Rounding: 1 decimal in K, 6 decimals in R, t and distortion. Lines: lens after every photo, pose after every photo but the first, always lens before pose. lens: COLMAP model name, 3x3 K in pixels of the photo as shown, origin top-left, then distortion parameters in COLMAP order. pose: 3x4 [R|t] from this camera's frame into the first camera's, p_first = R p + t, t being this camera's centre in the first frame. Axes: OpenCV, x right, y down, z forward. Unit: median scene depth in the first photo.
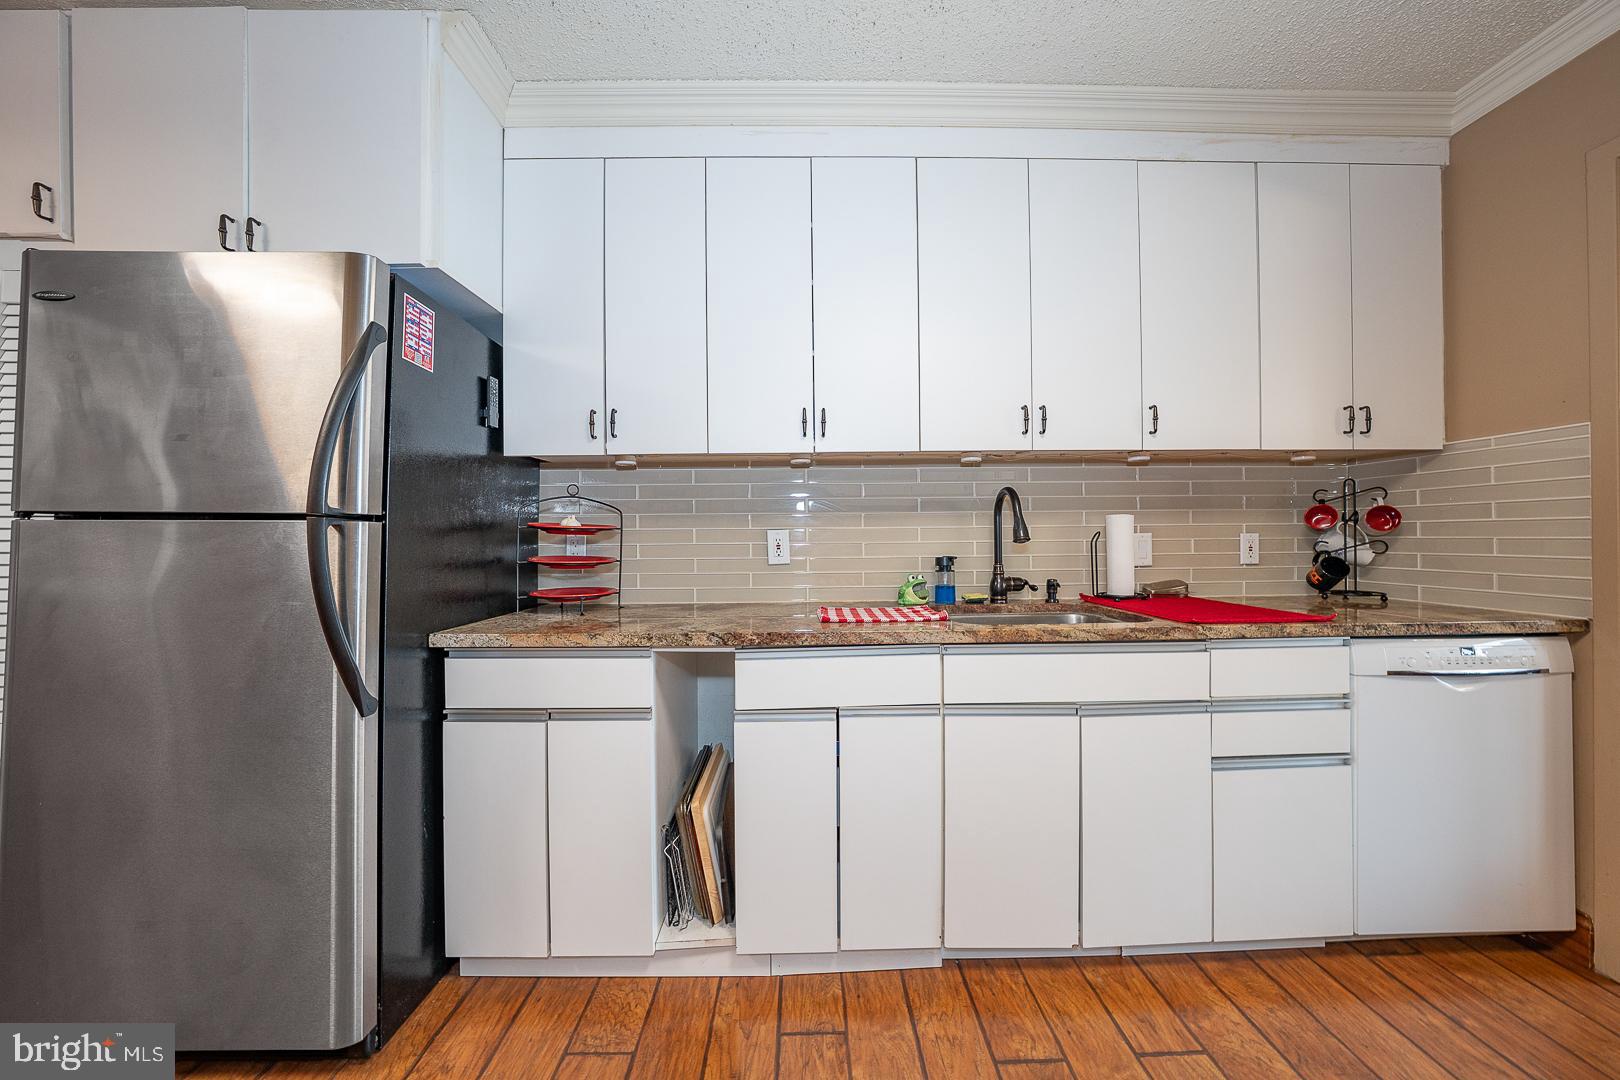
lens RADIAL K [[556.5, 0, 812.0], [0, 556.5, 535.7], [0, 0, 1]] dist [-0.029945, 0.006158]
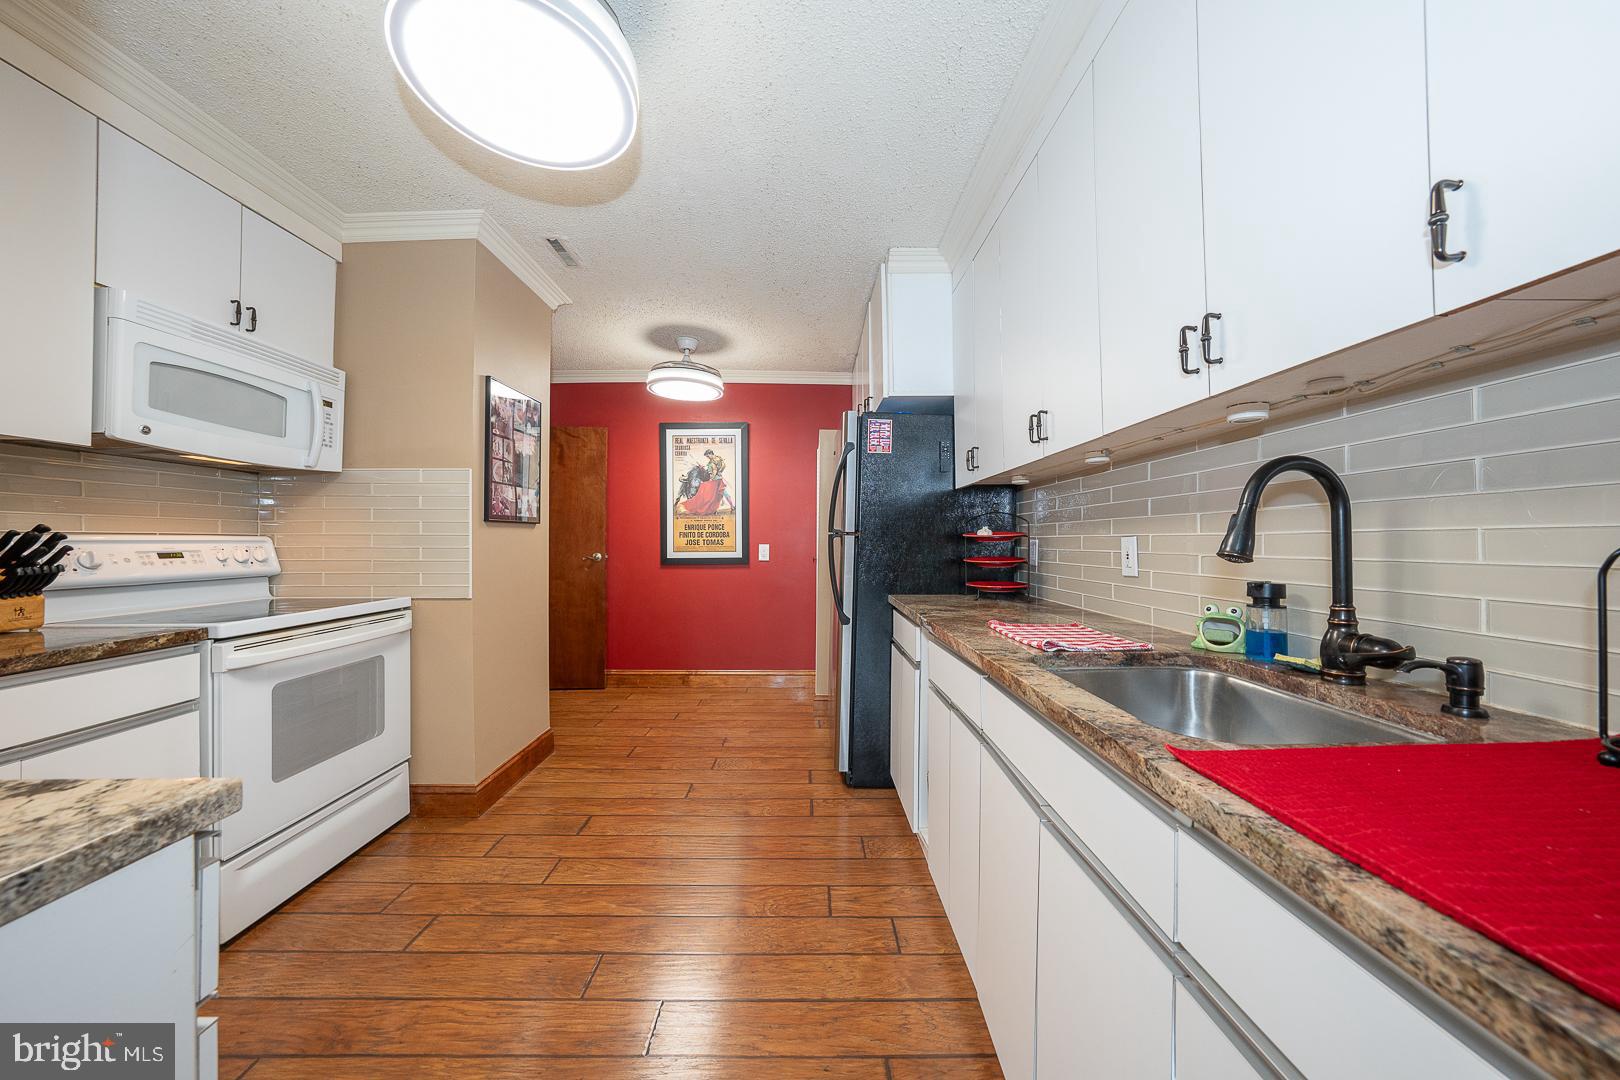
lens RADIAL K [[556.5, 0, 812.0], [0, 556.5, 535.7], [0, 0, 1]] dist [-0.029945, 0.006158]
pose [[-0.000238, -0.001554, -0.999999, 0.916658], [0.002524, 0.999996, -0.001555, -0.013620], [0.999997, -0.002524, -0.000234, 0.572075]]
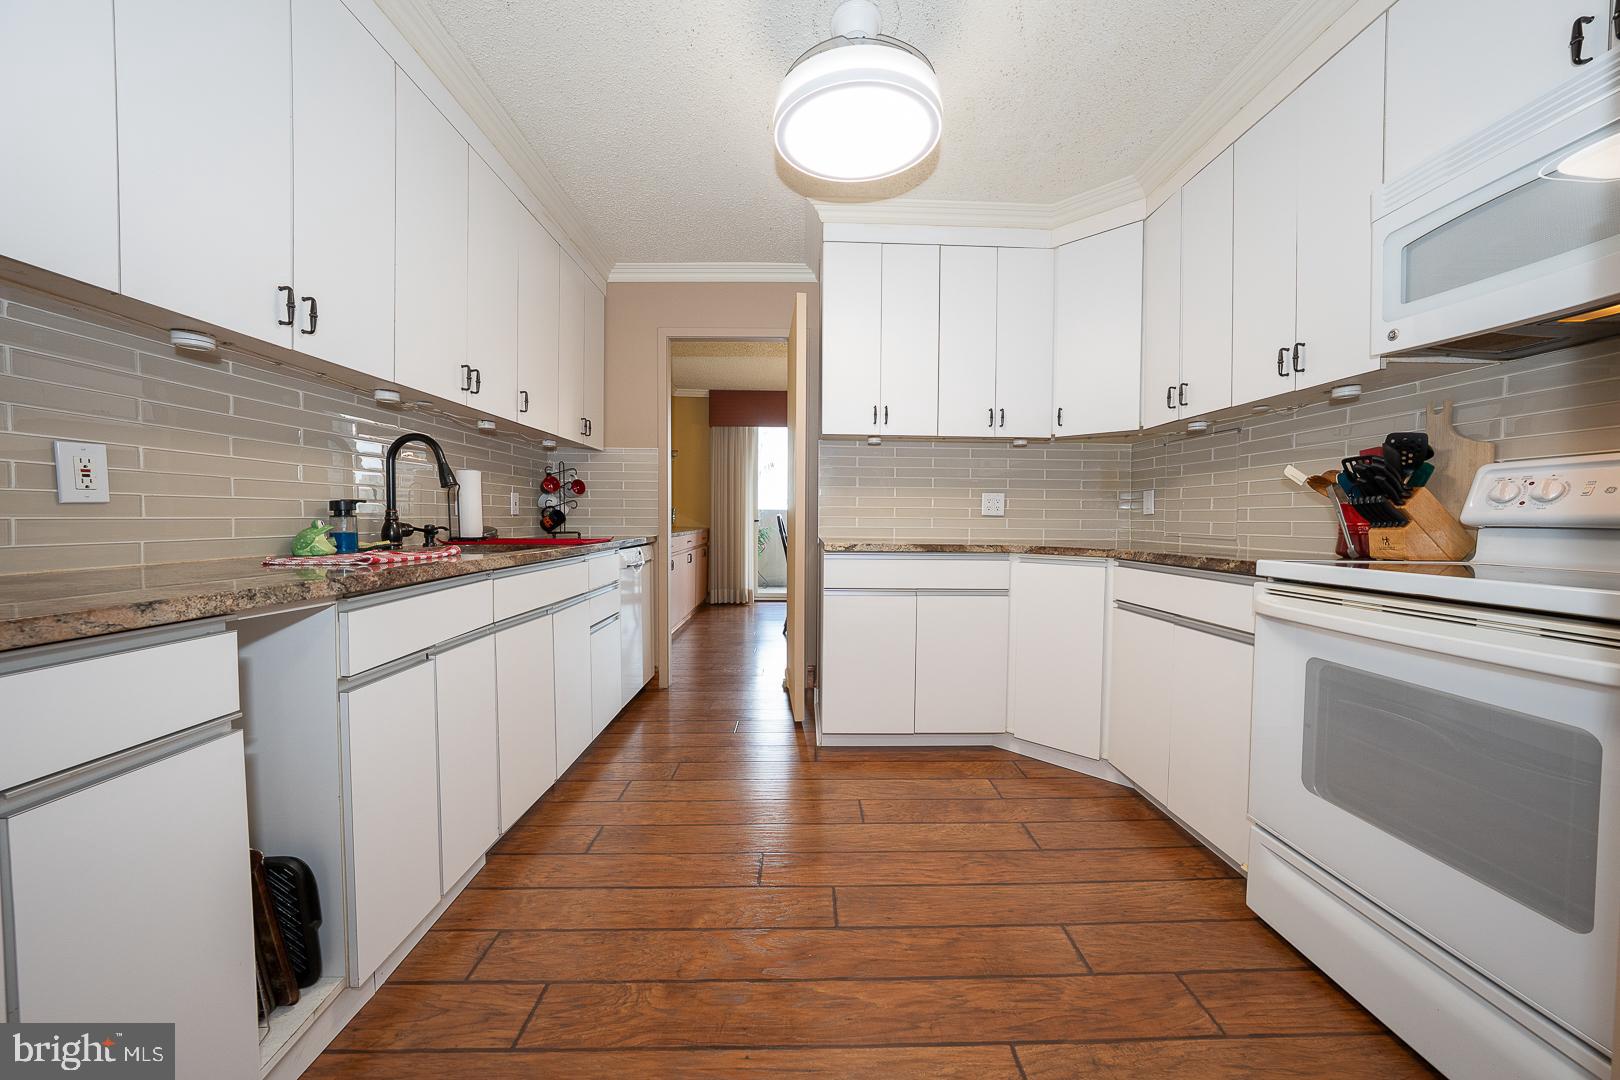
lens RADIAL K [[556.5, 0, 812.0], [0, 556.5, 535.7], [0, 0, 1]] dist [-0.029945, 0.006158]
pose [[-0.004402, -0.024294, 0.999695, -0.700985], [-0.008752, 0.999667, 0.024255, 0.073796], [-0.999952, -0.008643, -0.004613, 0.283824]]
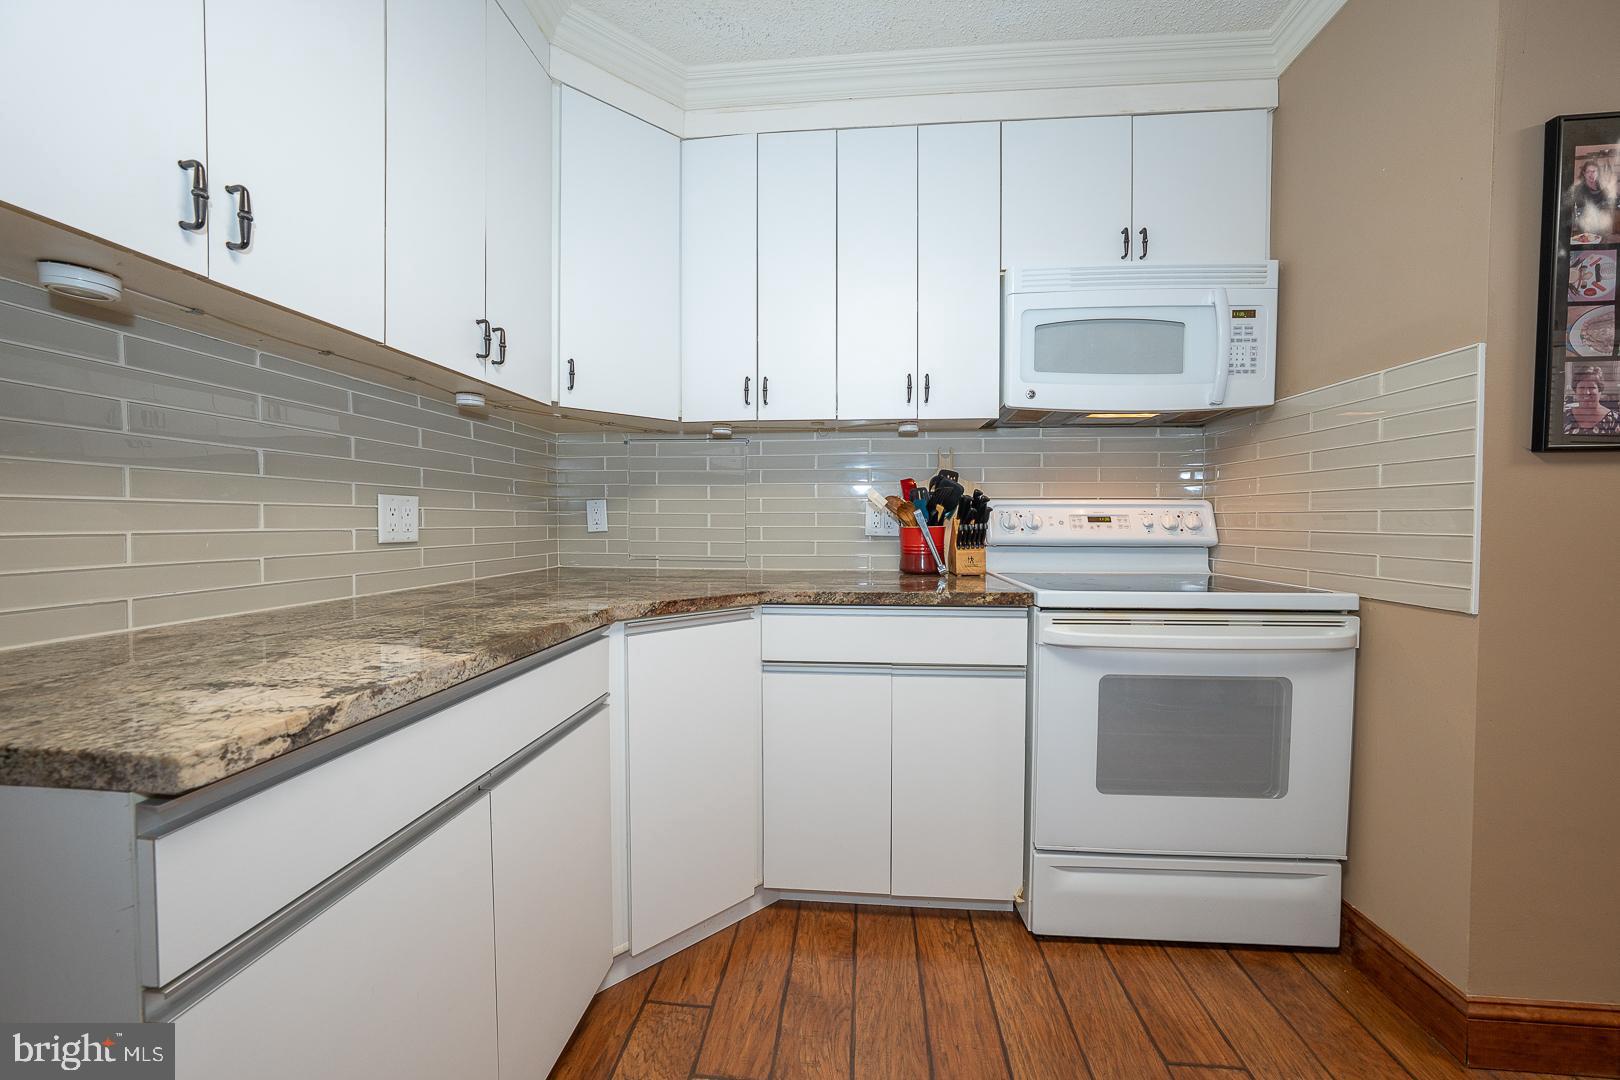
lens RADIAL K [[556.5, 0, 812.0], [0, 556.5, 535.7], [0, 0, 1]] dist [-0.029945, 0.006158]
pose [[-0.994407, 0.002011, 0.105593, 0.307525], [0.004953, 0.999607, 0.027602, 0.019845], [-0.105495, 0.027971, -0.994026, 0.454331]]
